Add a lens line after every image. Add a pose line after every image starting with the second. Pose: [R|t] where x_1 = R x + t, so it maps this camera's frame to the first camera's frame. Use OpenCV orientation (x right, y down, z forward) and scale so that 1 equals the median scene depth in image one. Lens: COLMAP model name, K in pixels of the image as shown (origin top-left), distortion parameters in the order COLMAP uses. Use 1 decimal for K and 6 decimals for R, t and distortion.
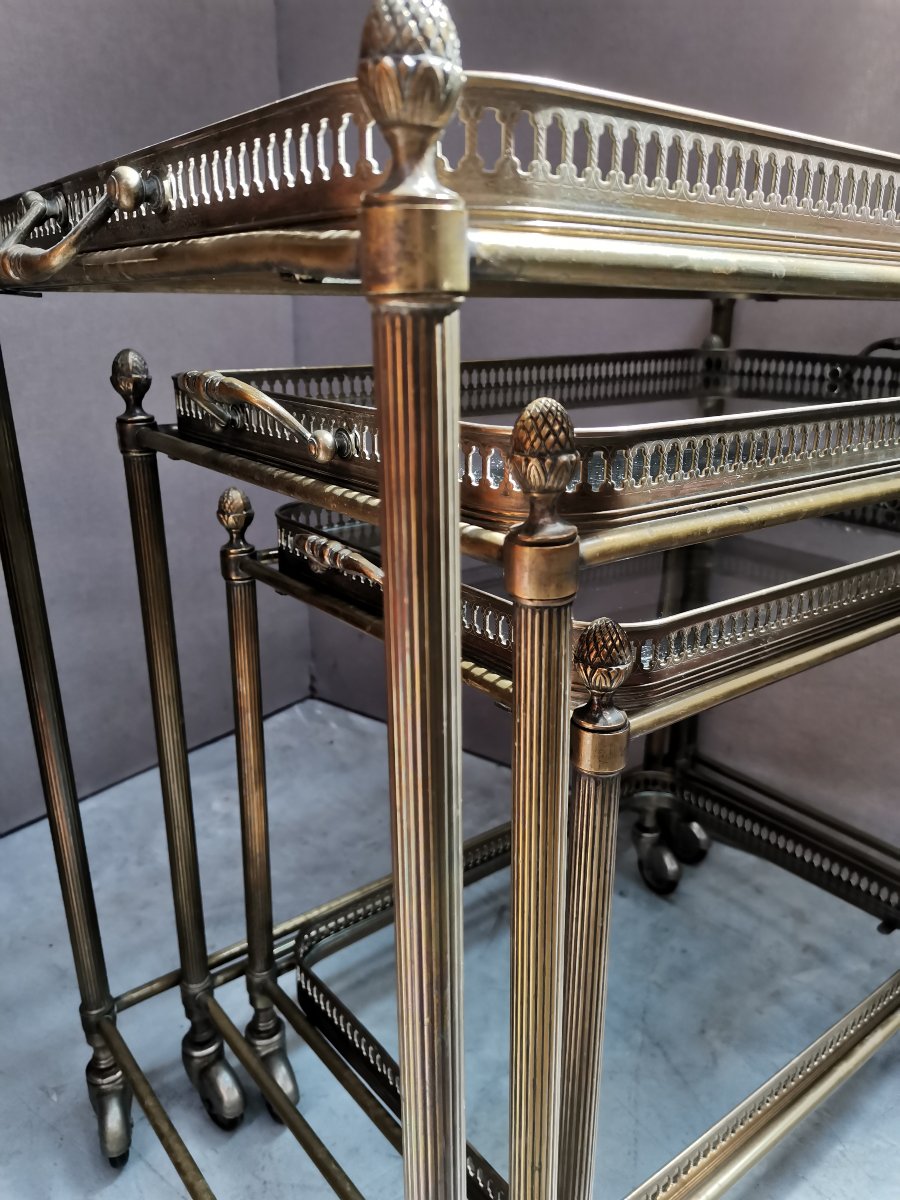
lens RADIAL K [[931.9, 0, 448.8], [0, 931.9, 590.0], [0, 0, 1]] dist [0.040114, -0.067175]
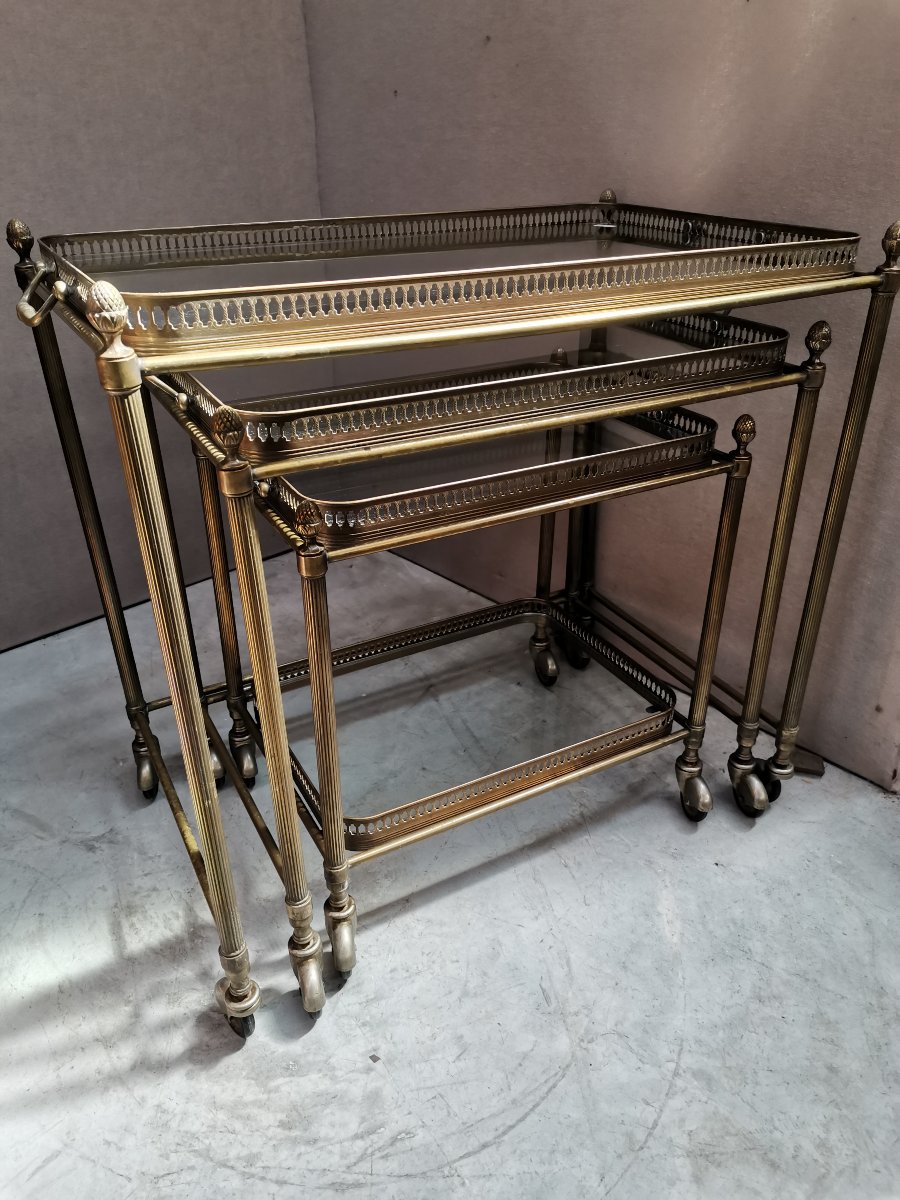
lens RADIAL K [[931.9, 0, 459.0], [0, 931.9, 606.0], [0, 0, 1]] dist [0.040114, -0.067175]
pose [[0.986720, 0.069106, -0.146998, 0.407490], [-0.039917, 0.980395, 0.192958, -0.074527], [0.157451, -0.184527, 0.970133, -0.475816]]
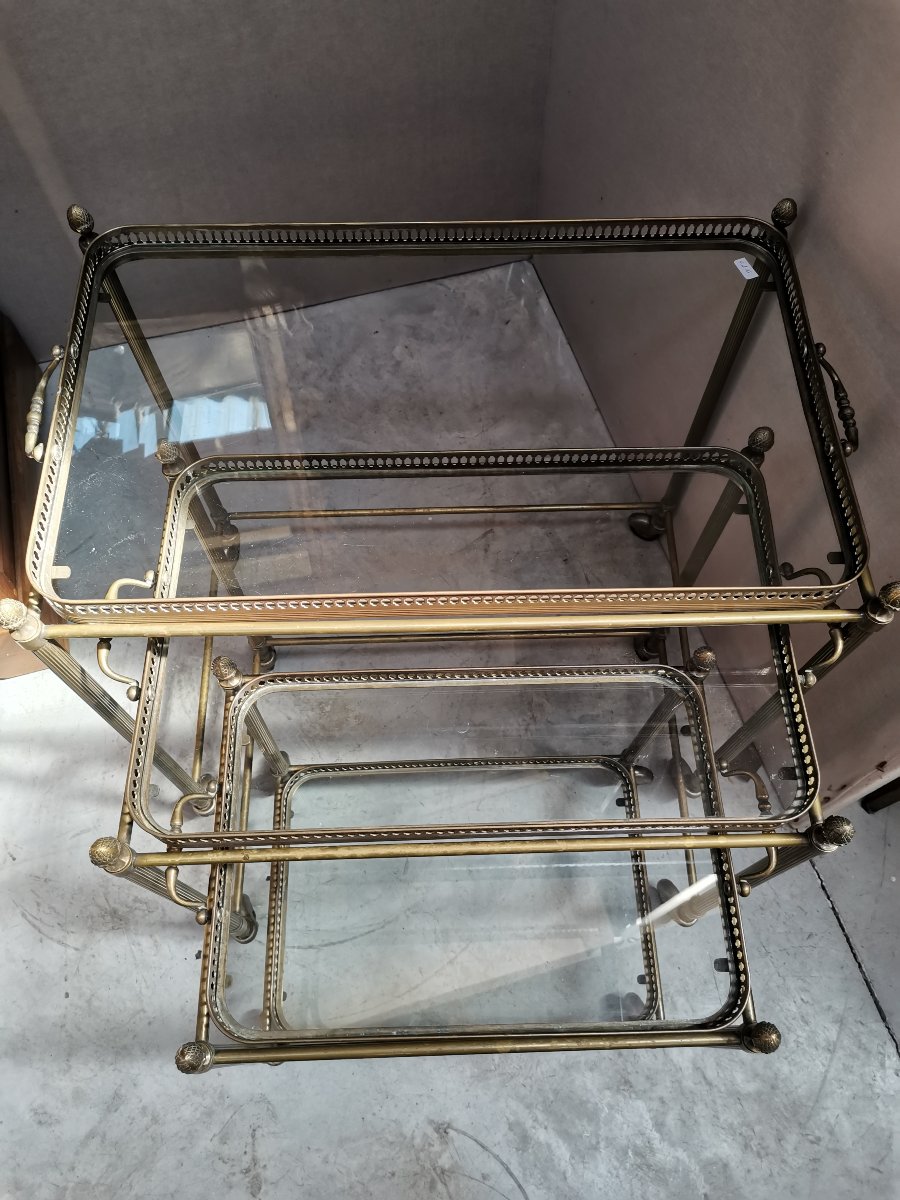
lens RADIAL K [[931.9, 0, 451.0], [0, 931.9, 605.6], [0, 0, 1]] dist [0.040114, -0.067175]
pose [[0.805337, 0.540971, -0.242454, 0.608809], [-0.179202, 0.612004, 0.770284, -1.046191], [0.565084, -0.576890, 0.589812, -0.030664]]
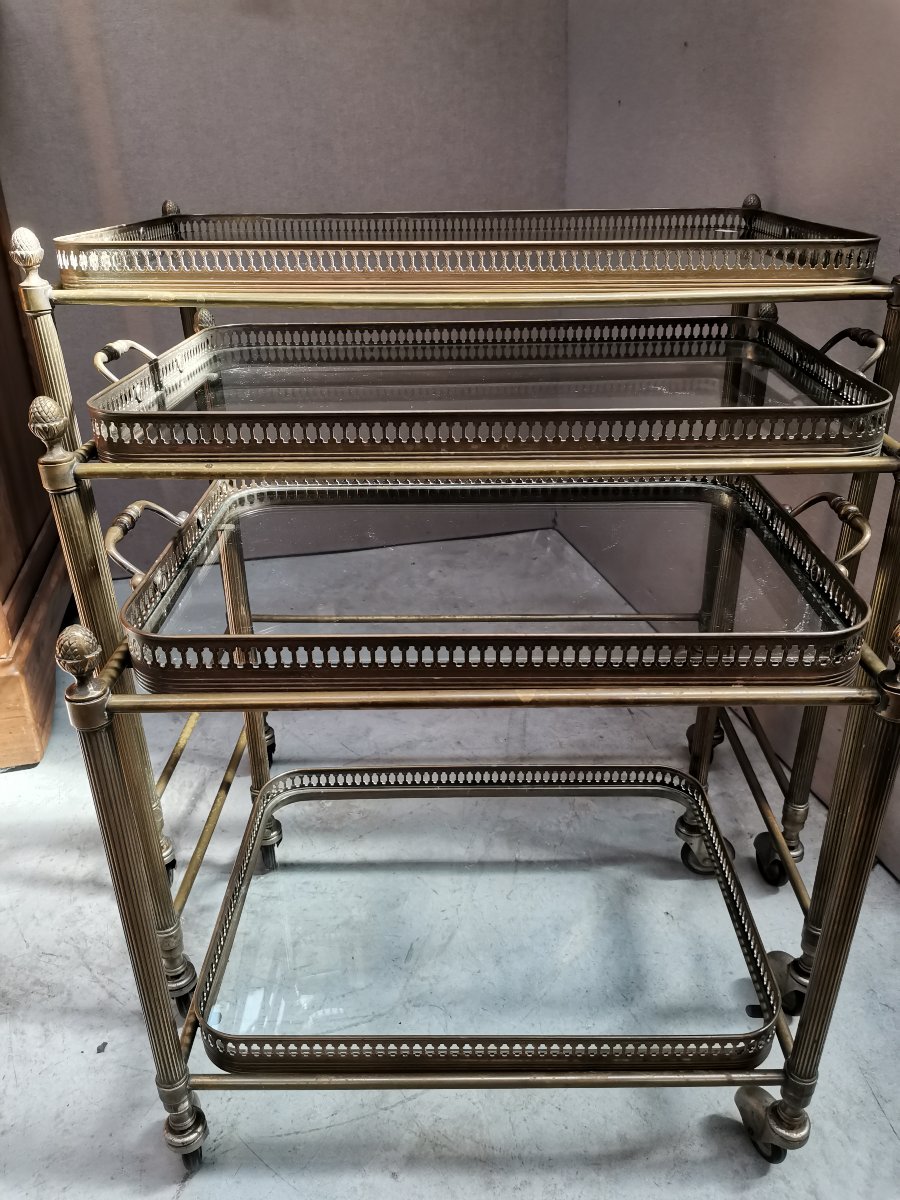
lens RADIAL K [[931.9, 0, 447.3], [0, 931.9, 605.8], [0, 0, 1]] dist [0.040114, -0.067175]
pose [[0.776714, 0.265300, -0.571254, 1.049441], [-0.169537, 0.961551, 0.216048, -0.077946], [0.606607, -0.070959, 0.791828, -0.291237]]
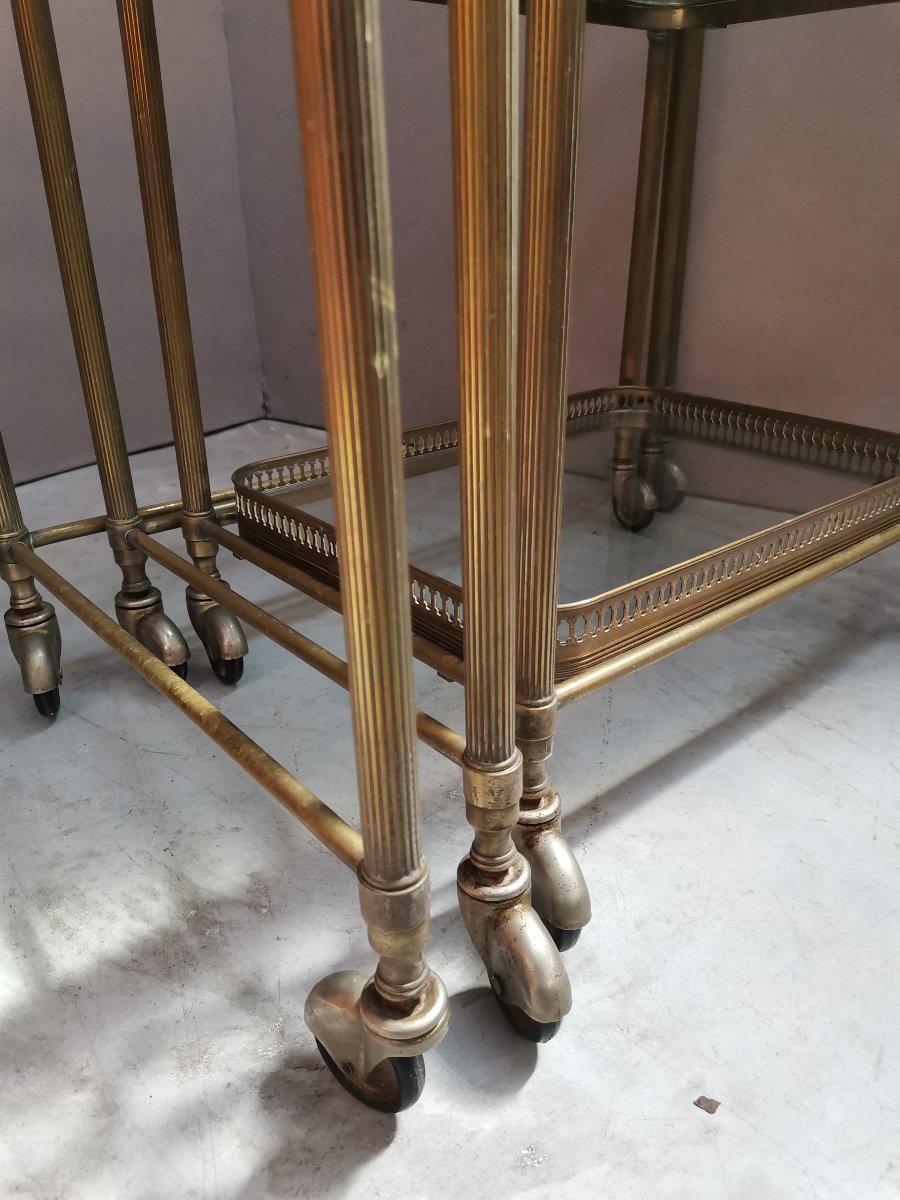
lens RADIAL K [[931.9, 0, 454.8], [0, 931.9, 608.1], [0, 0, 1]] dist [0.040114, -0.067175]
pose [[0.999142, -0.027078, 0.031342, 0.016123], [0.022928, 0.991774, 0.125934, 0.387891], [-0.034495, -0.125107, 0.991543, 0.089181]]
